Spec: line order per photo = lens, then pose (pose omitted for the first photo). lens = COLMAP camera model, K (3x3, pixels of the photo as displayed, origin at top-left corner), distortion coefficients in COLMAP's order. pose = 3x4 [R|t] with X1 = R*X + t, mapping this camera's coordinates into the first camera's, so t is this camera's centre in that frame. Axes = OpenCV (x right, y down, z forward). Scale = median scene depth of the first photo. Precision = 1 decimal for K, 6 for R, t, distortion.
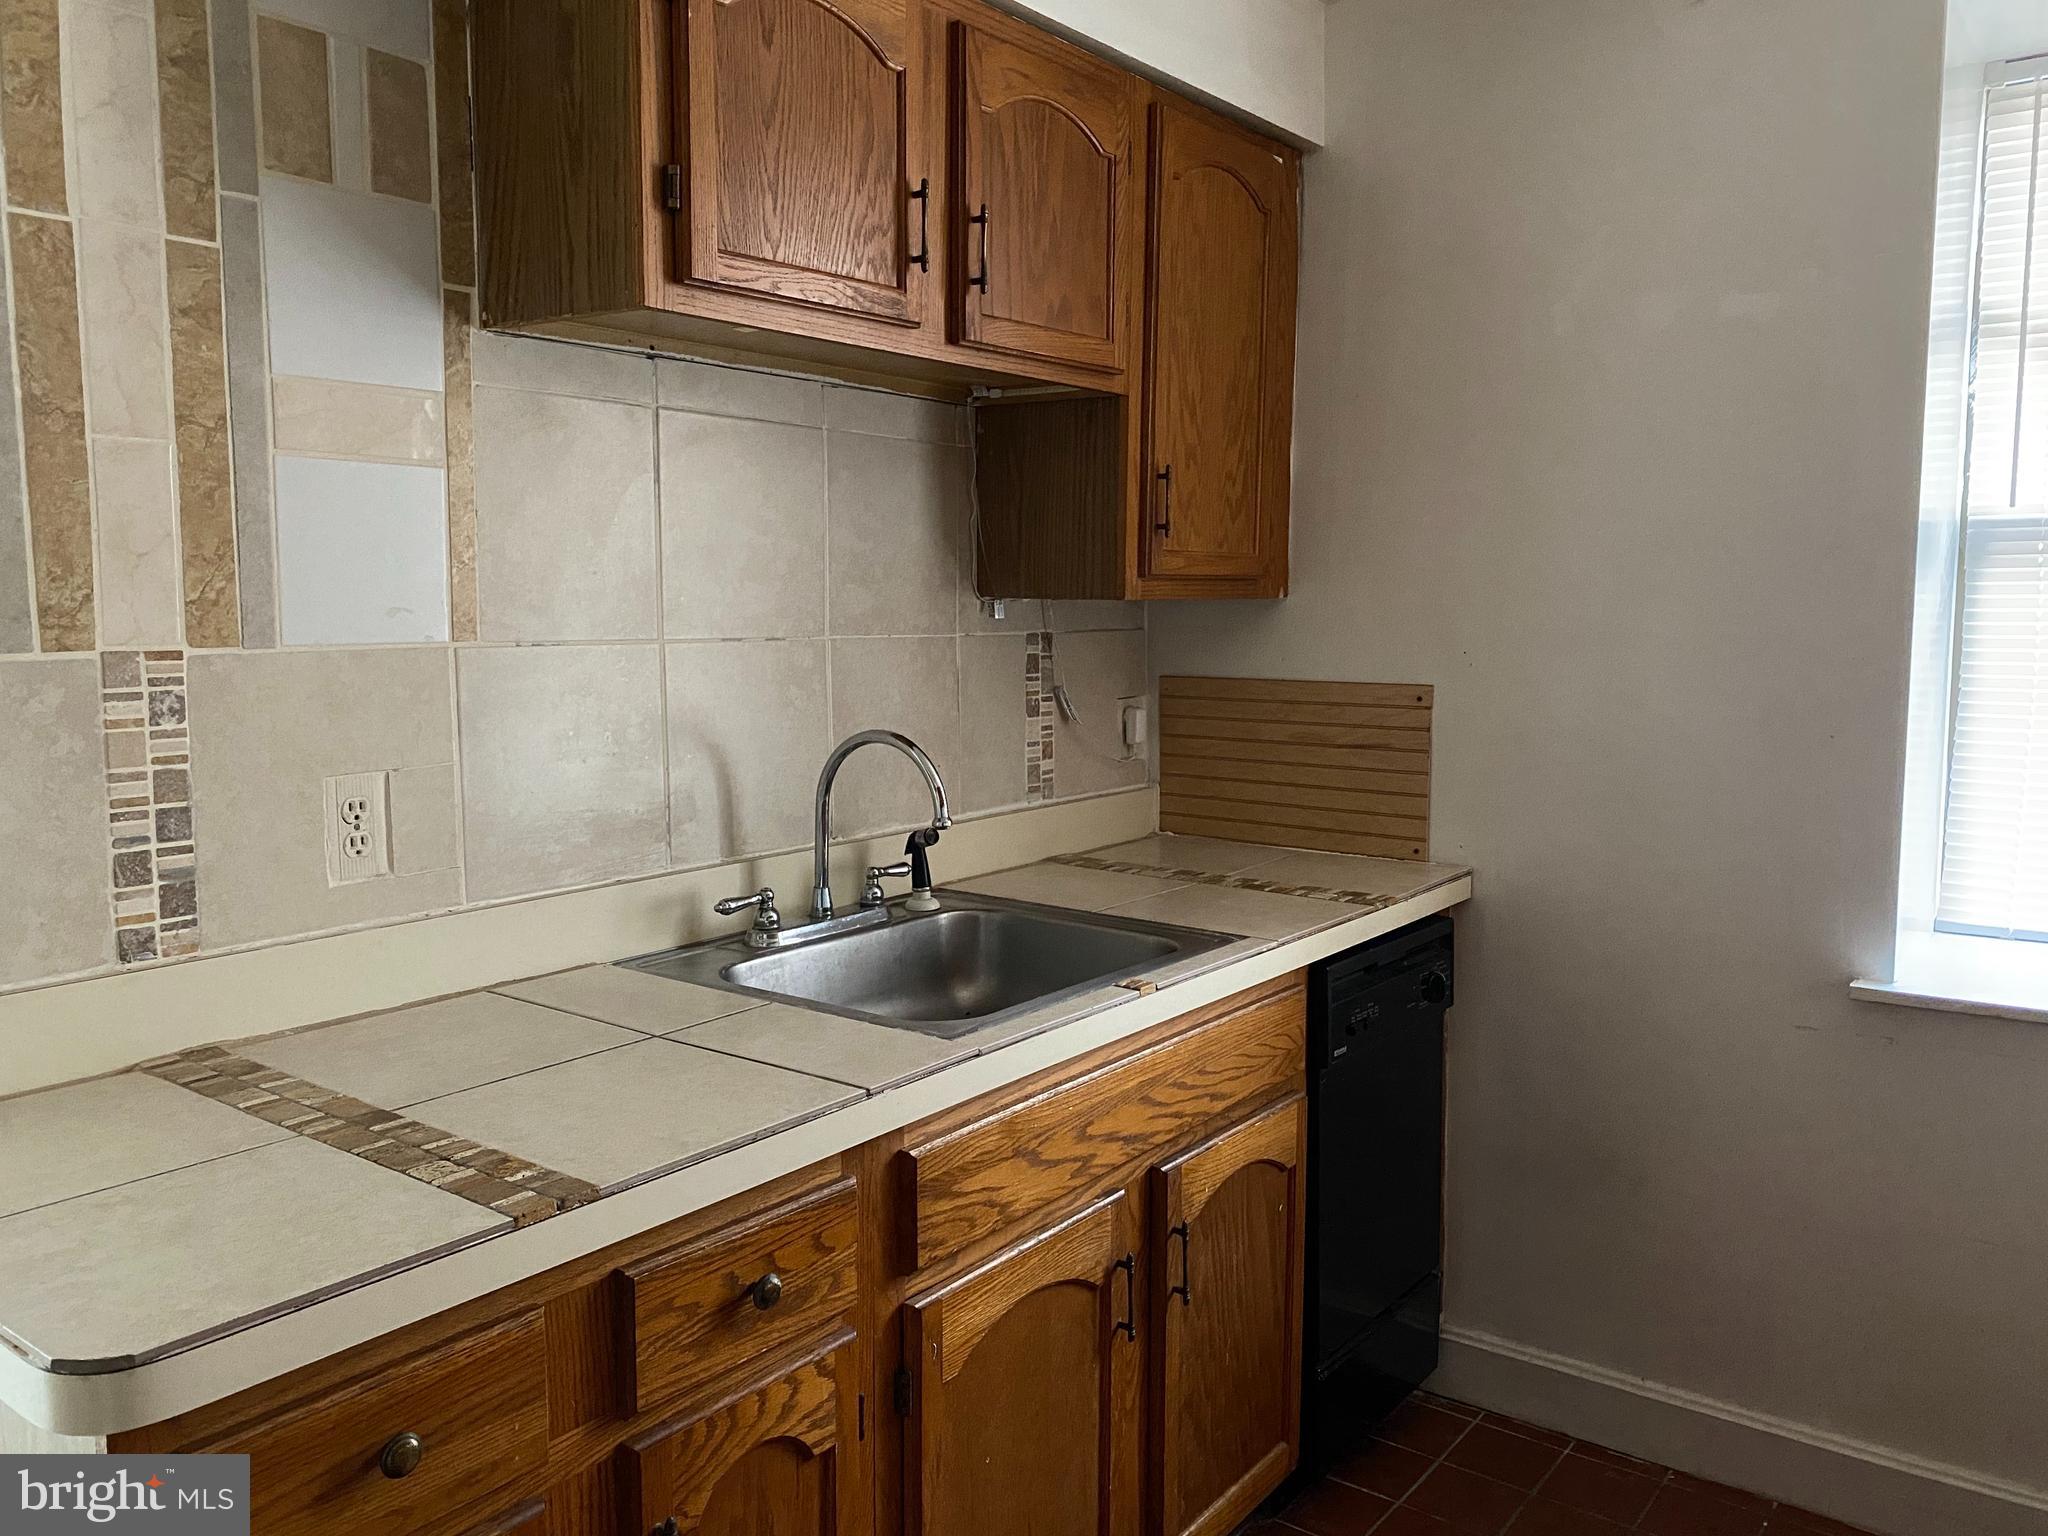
lens RADIAL K [[1559.3, 0, 1024.0], [0, 1559.3, 768.0], [0, 0, 1]] dist [0.051198, -0.072155]
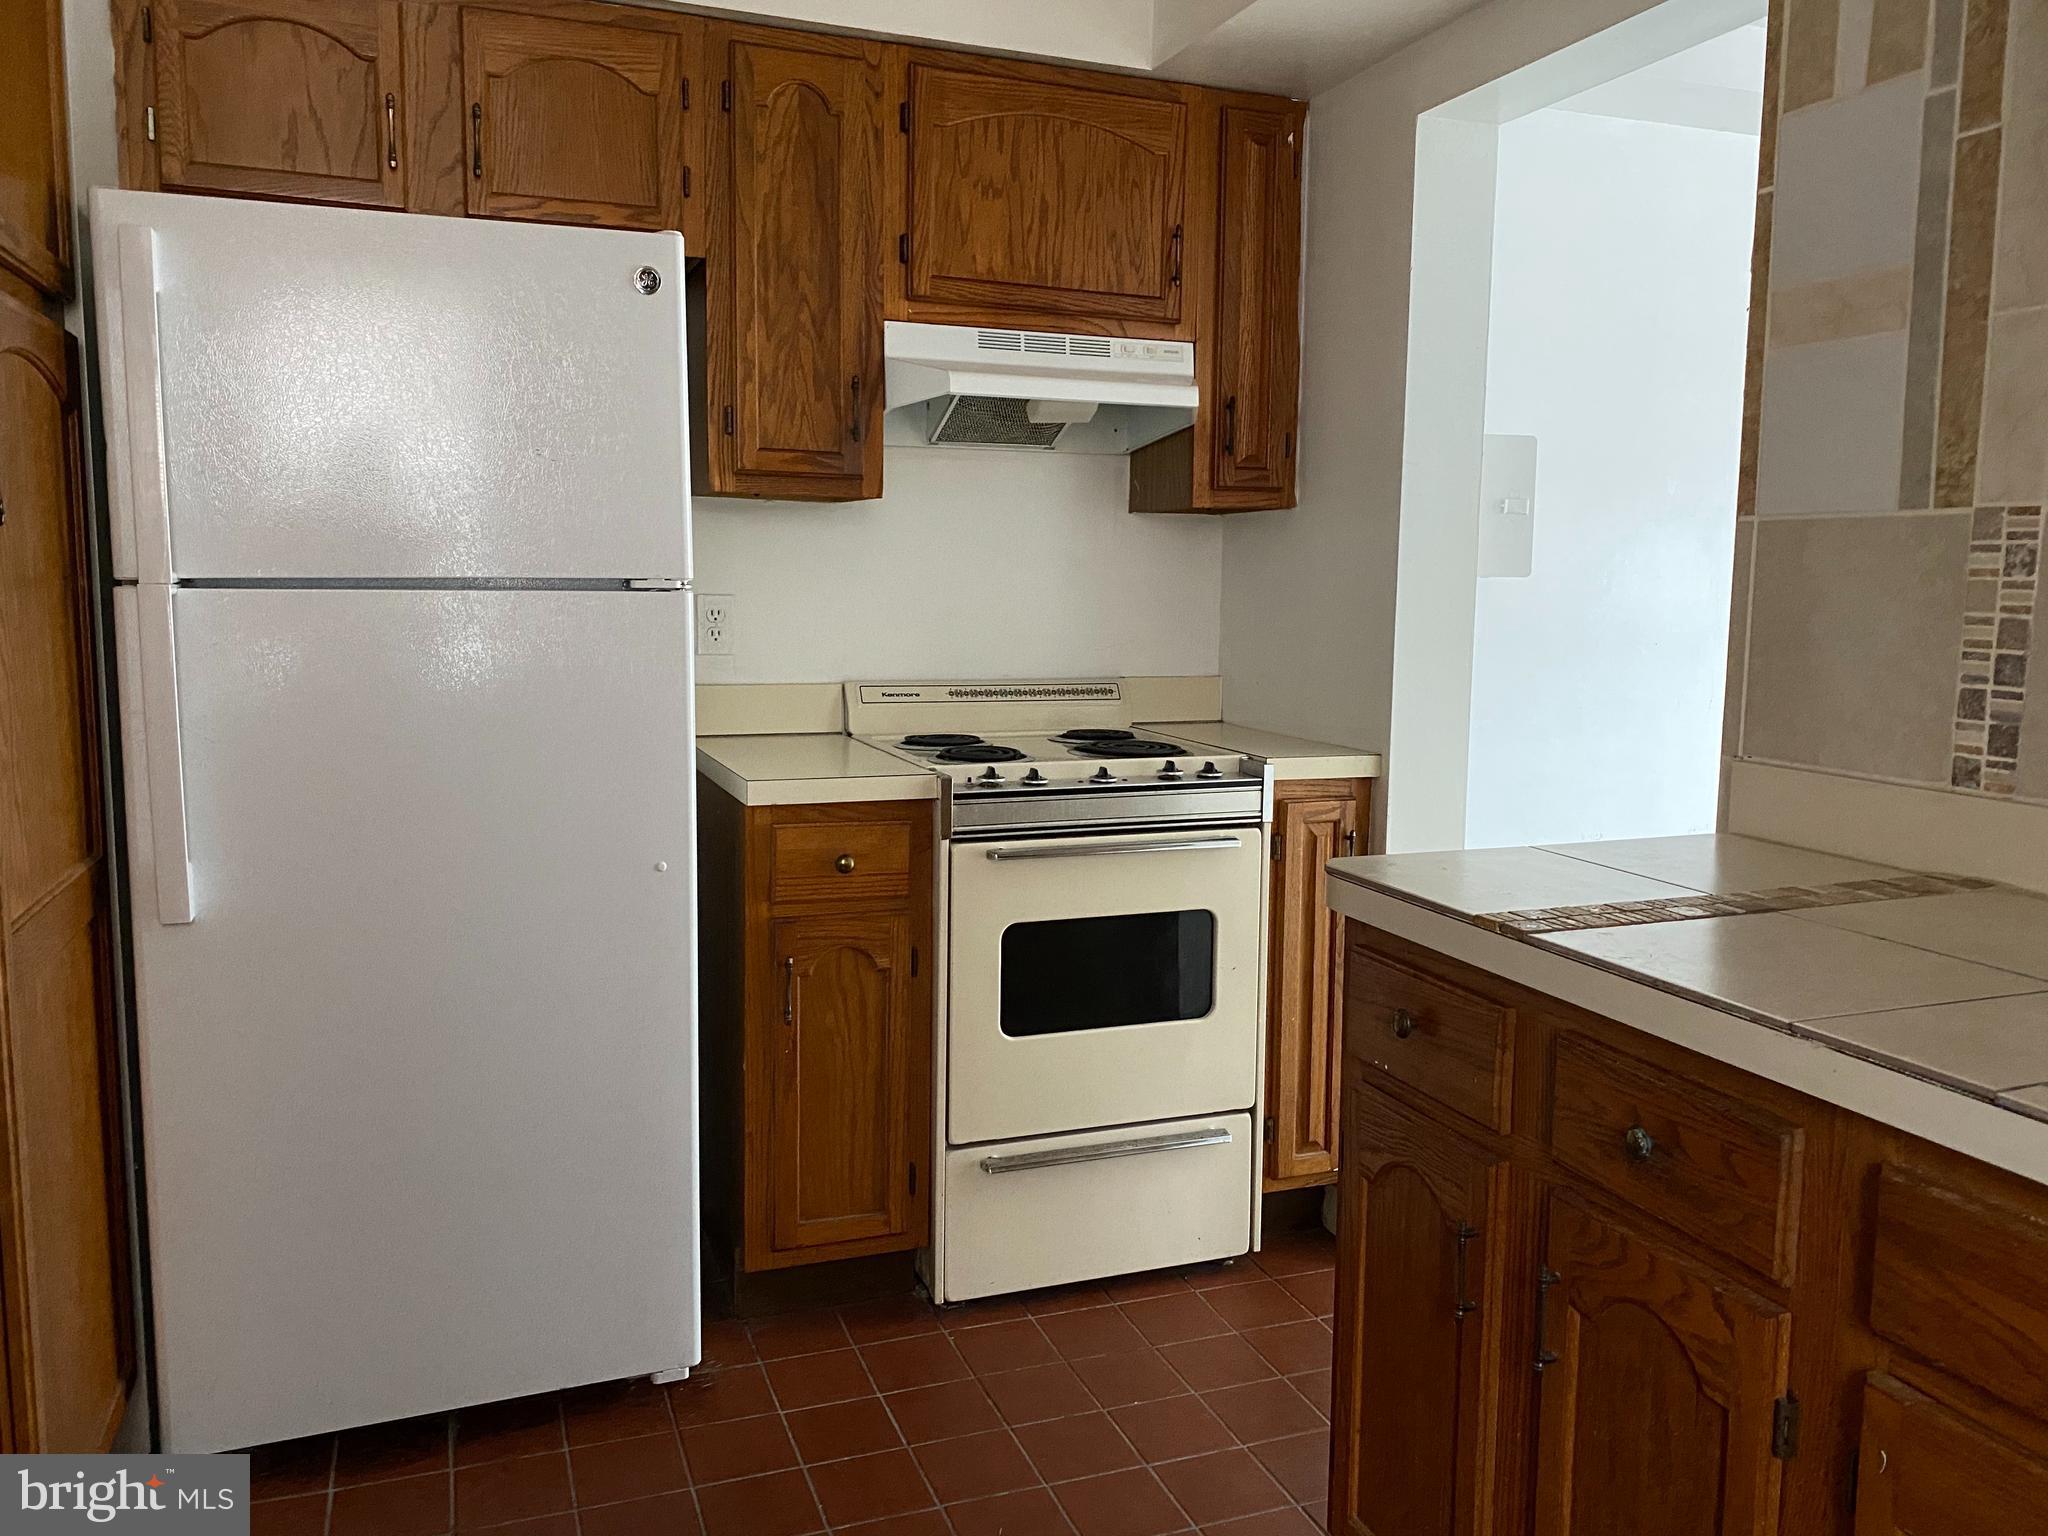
lens RADIAL K [[1559.3, 0, 1024.0], [0, 1559.3, 768.0], [0, 0, 1]] dist [0.051198, -0.072155]
pose [[-0.513774, 0.107184, -0.851204, 0.730469], [-0.096622, 0.978624, 0.181548, -0.029049], [0.852467, 0.175520, -0.492435, 0.978480]]
